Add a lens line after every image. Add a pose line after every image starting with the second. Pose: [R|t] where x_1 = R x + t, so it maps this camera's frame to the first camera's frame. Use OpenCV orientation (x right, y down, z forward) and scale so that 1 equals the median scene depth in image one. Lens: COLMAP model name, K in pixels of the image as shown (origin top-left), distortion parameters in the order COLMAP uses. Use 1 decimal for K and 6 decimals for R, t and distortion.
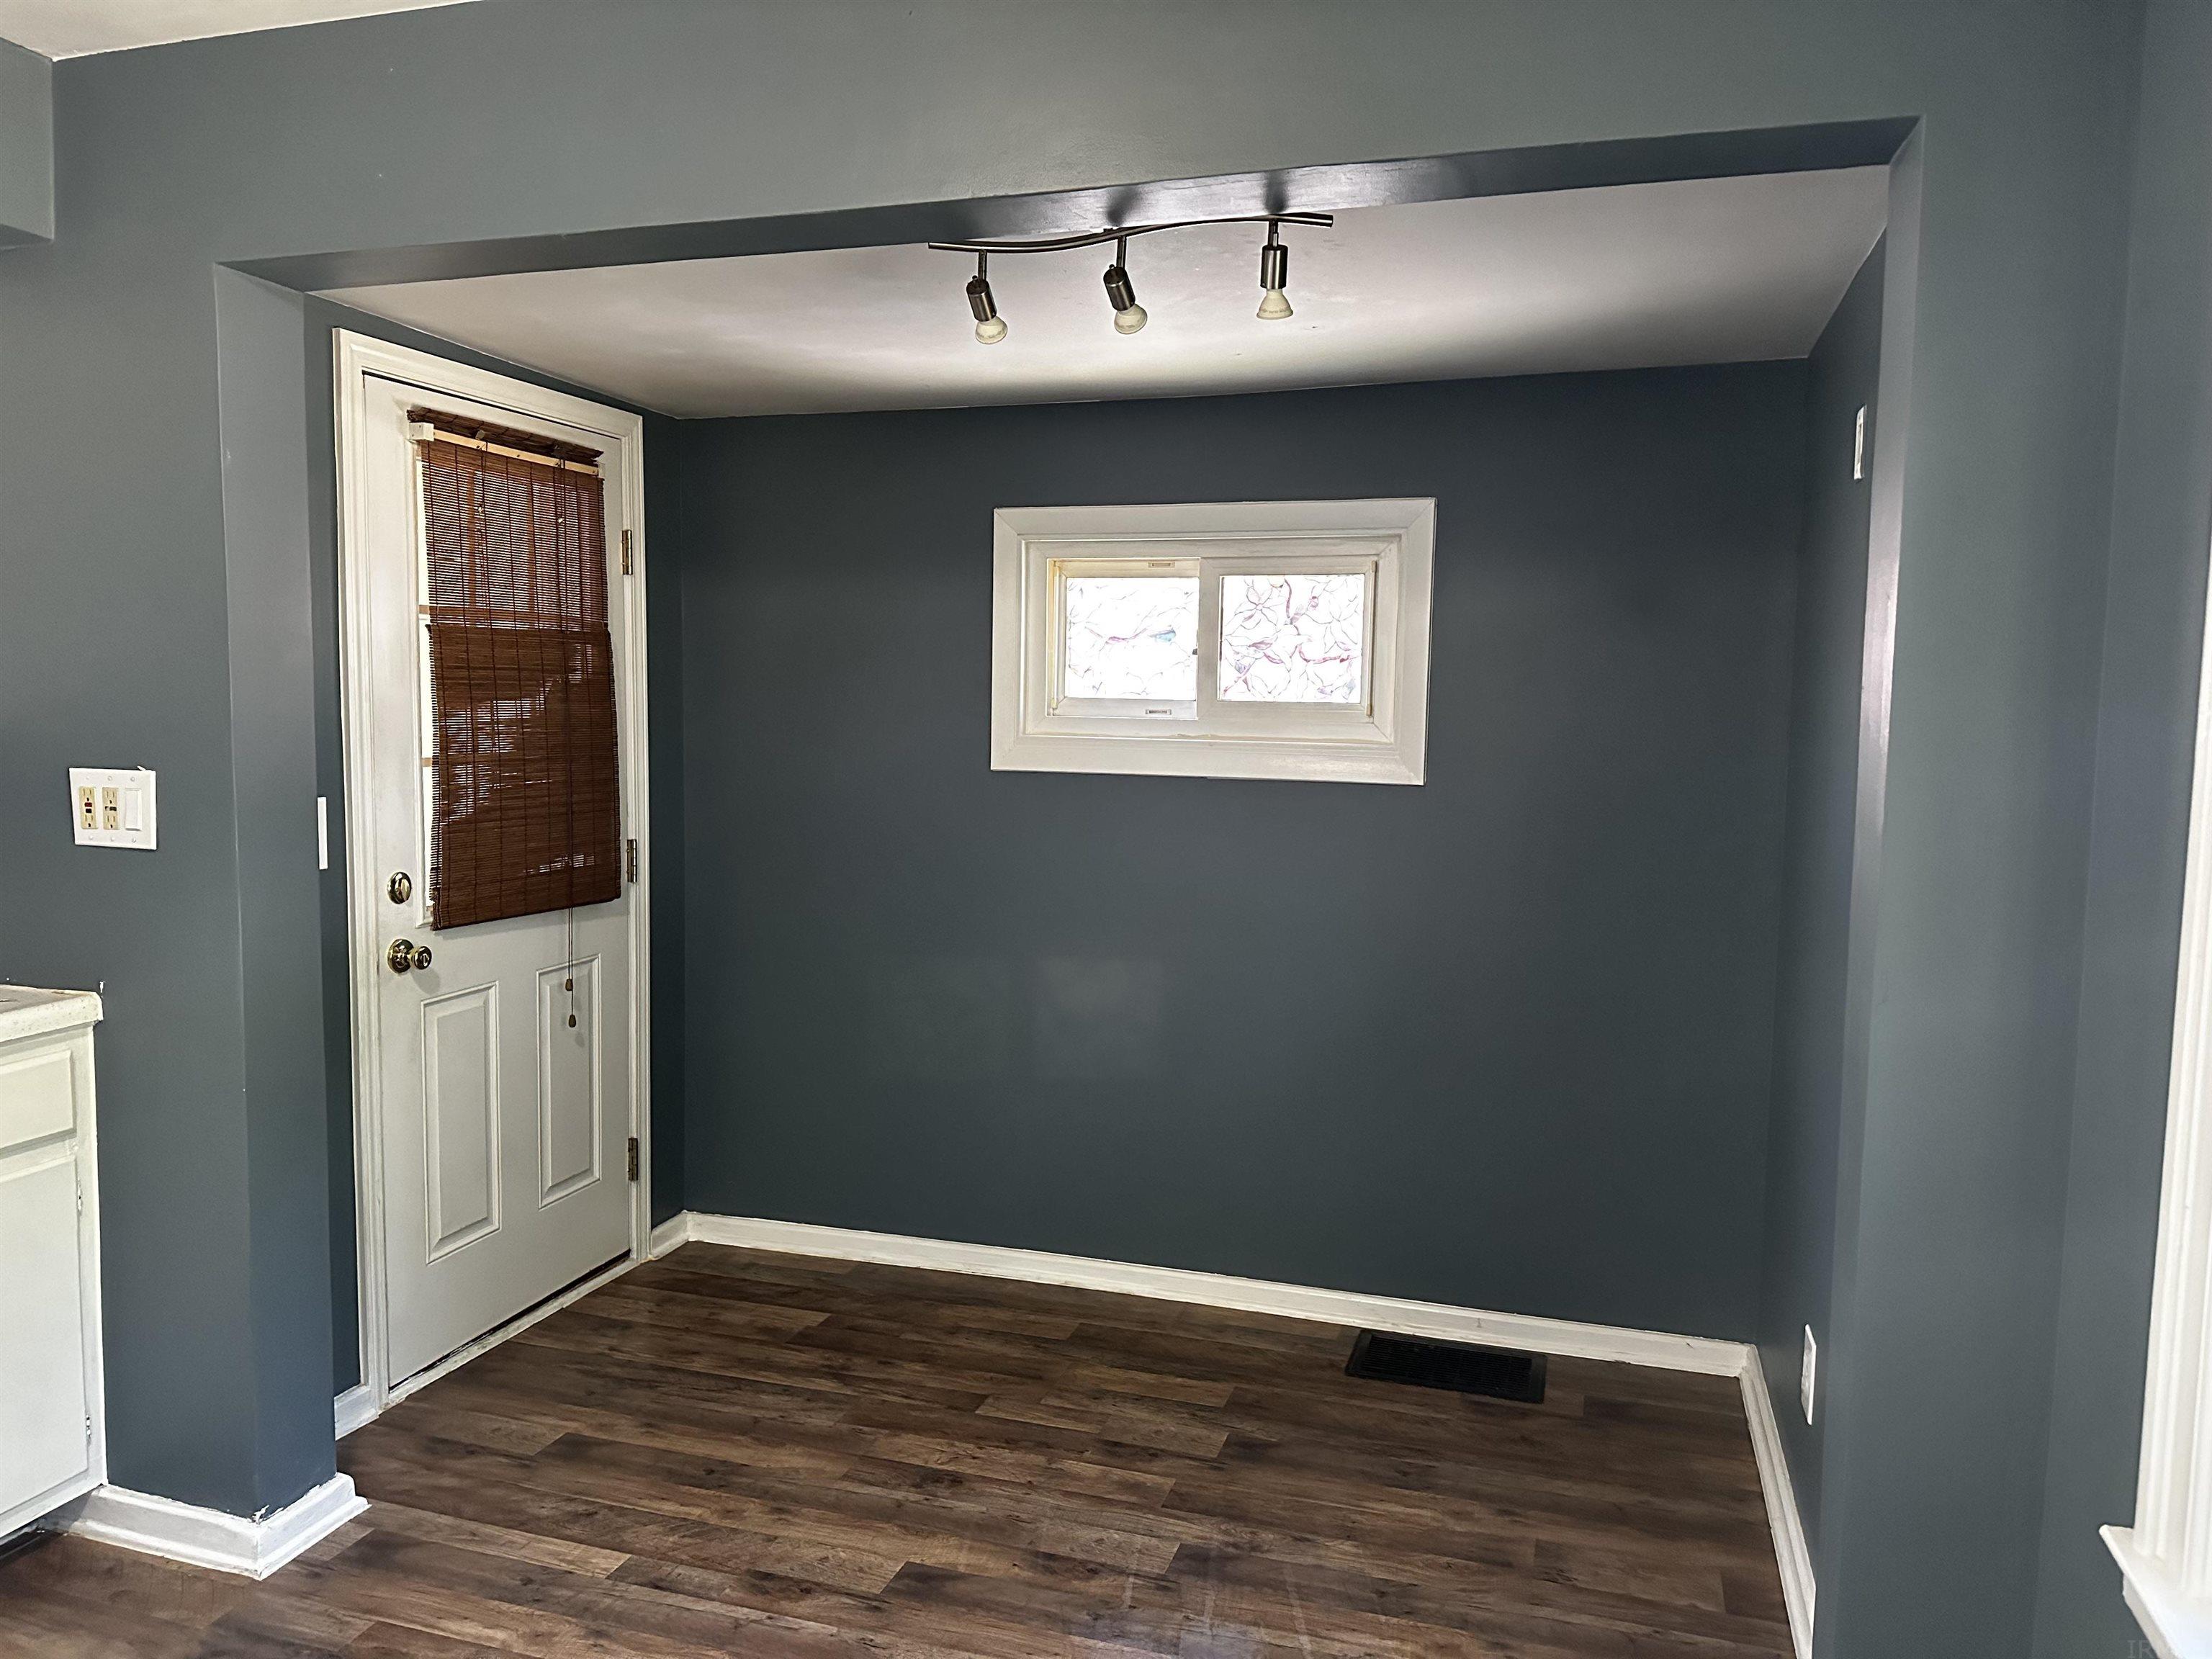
lens RADIAL K [[1552.2, 0, 1114.7], [0, 1552.2, 810.9], [0, 0, 1]] dist [0.028869, -0.043078]
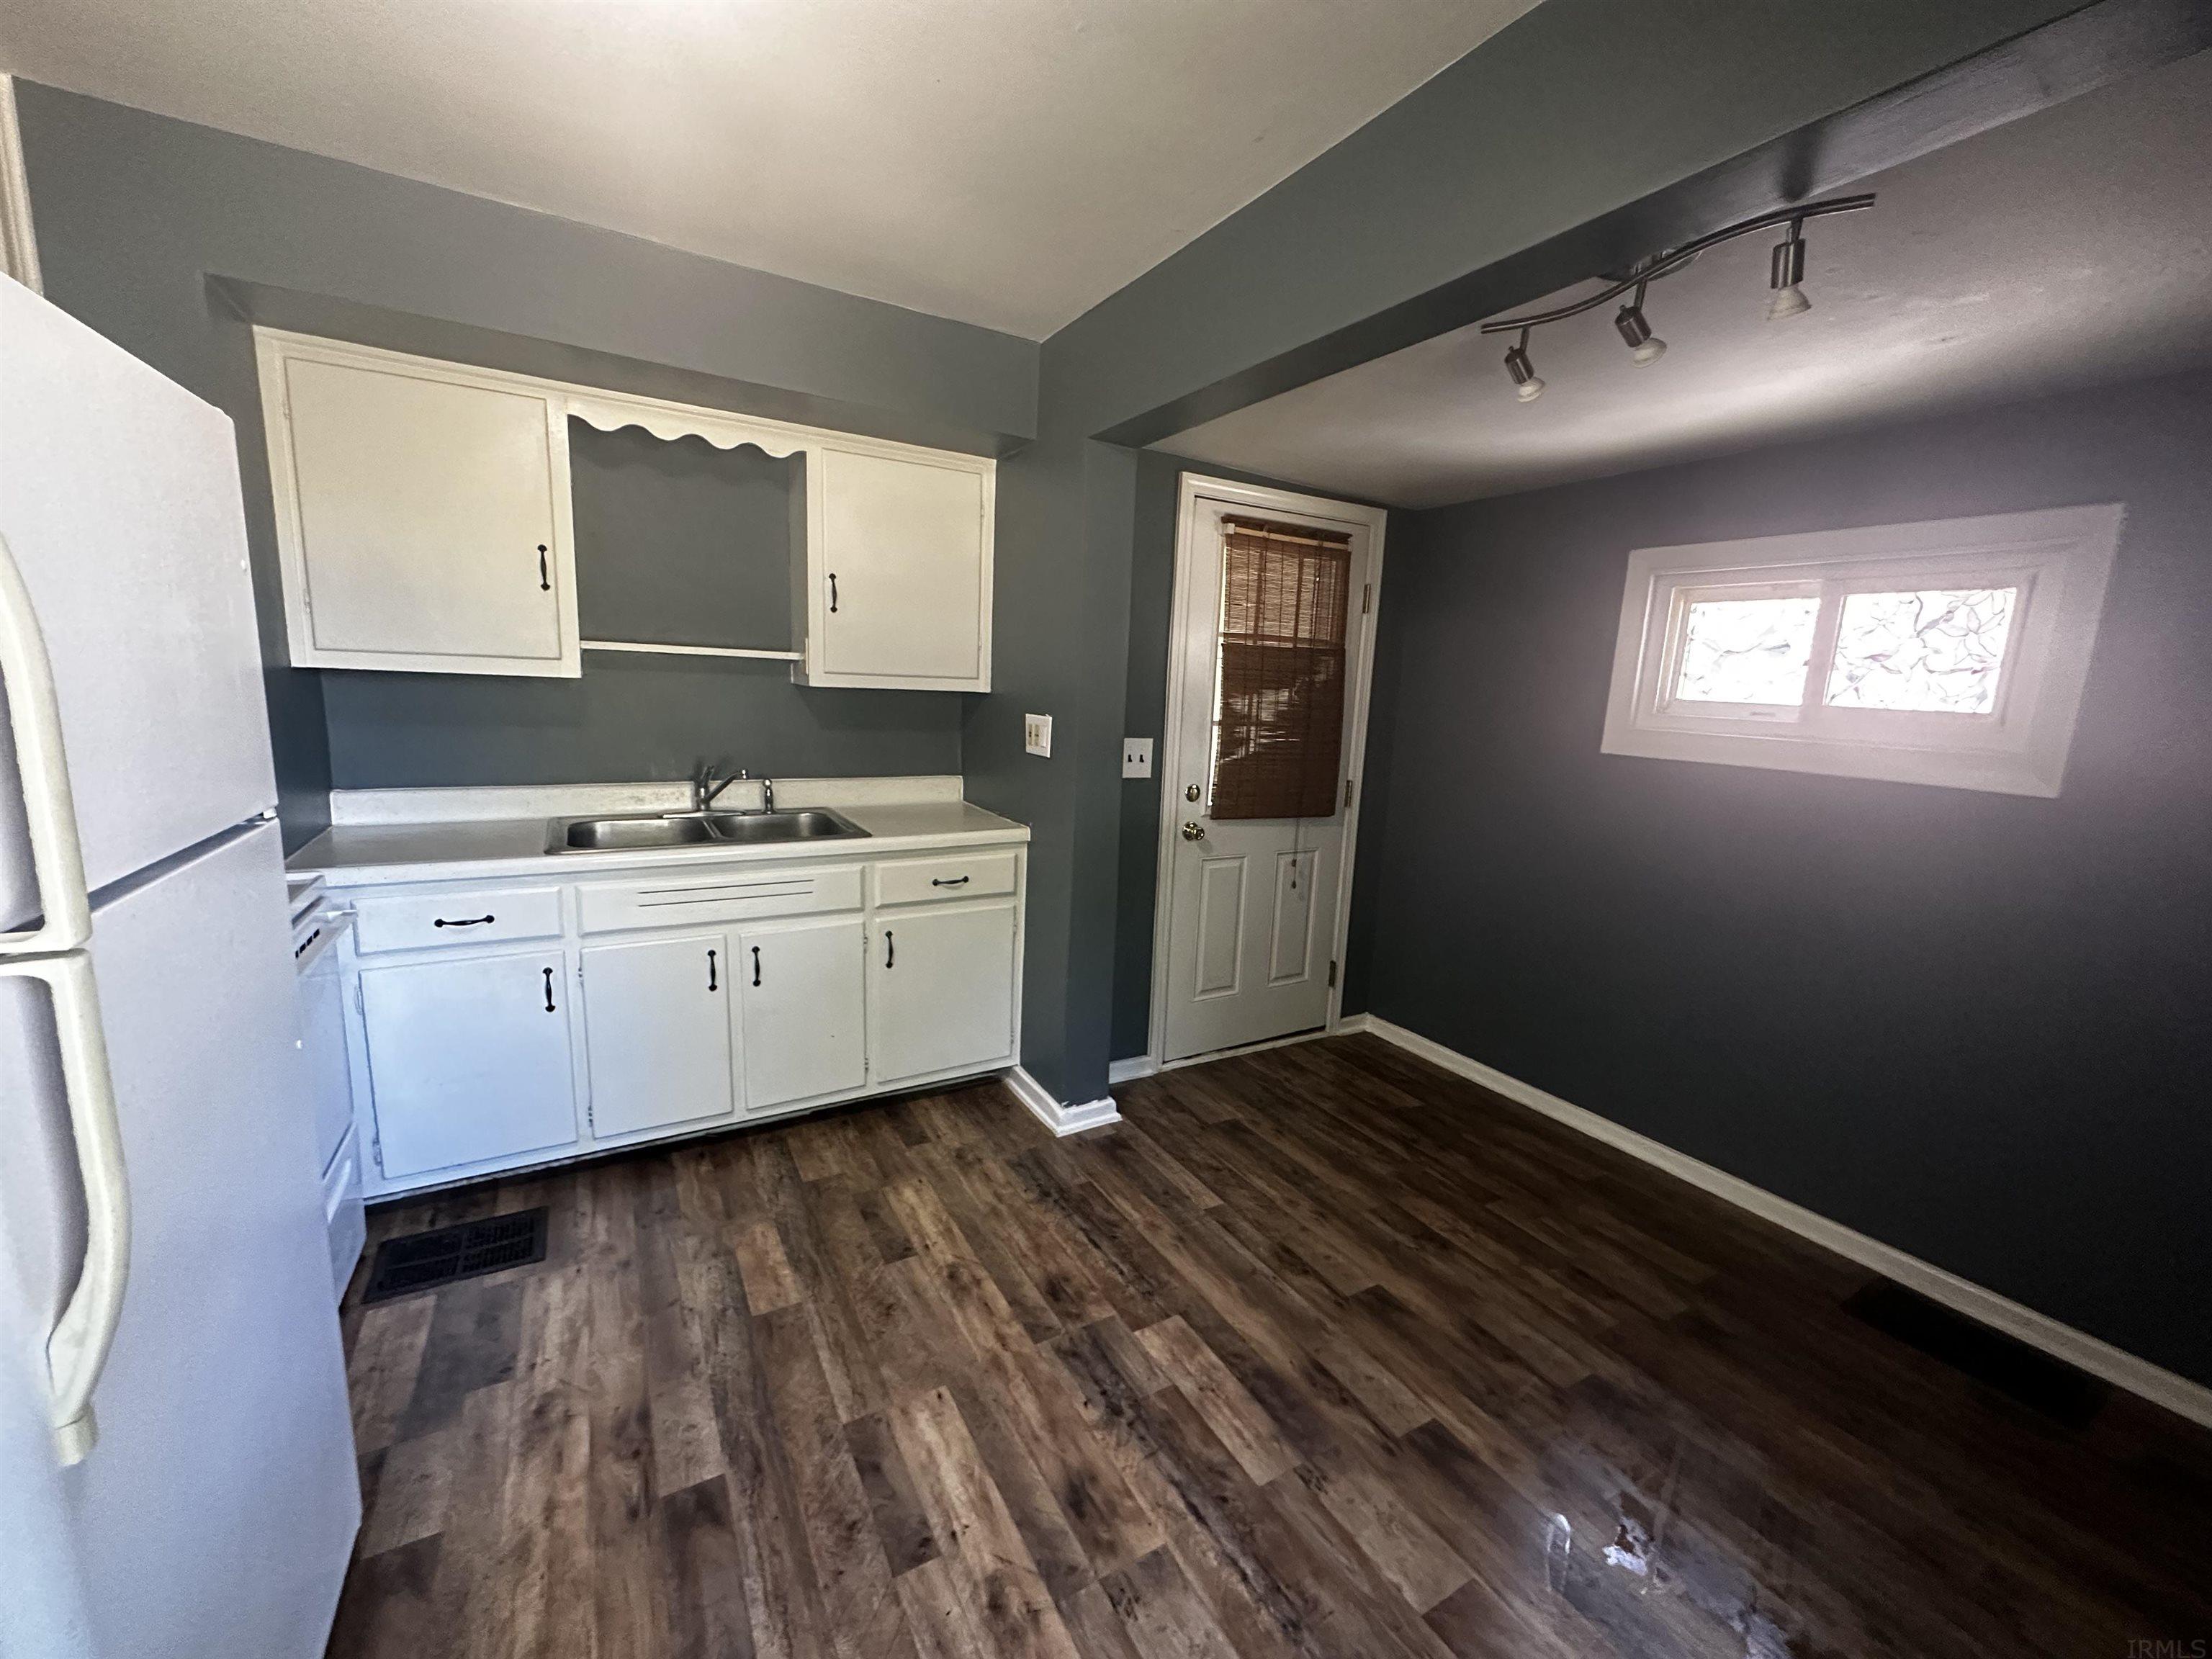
lens RADIAL K [[881.1, 0, 1106.0], [0, 881.1, 829.5], [0, 0, 1]] dist [-0.001010, -0.000006]
pose [[0.736944, 0.128936, -0.663543, 0.138865], [-0.082673, 0.991462, 0.100836, -0.002297], [0.670879, -0.019453, 0.741312, 0.182909]]
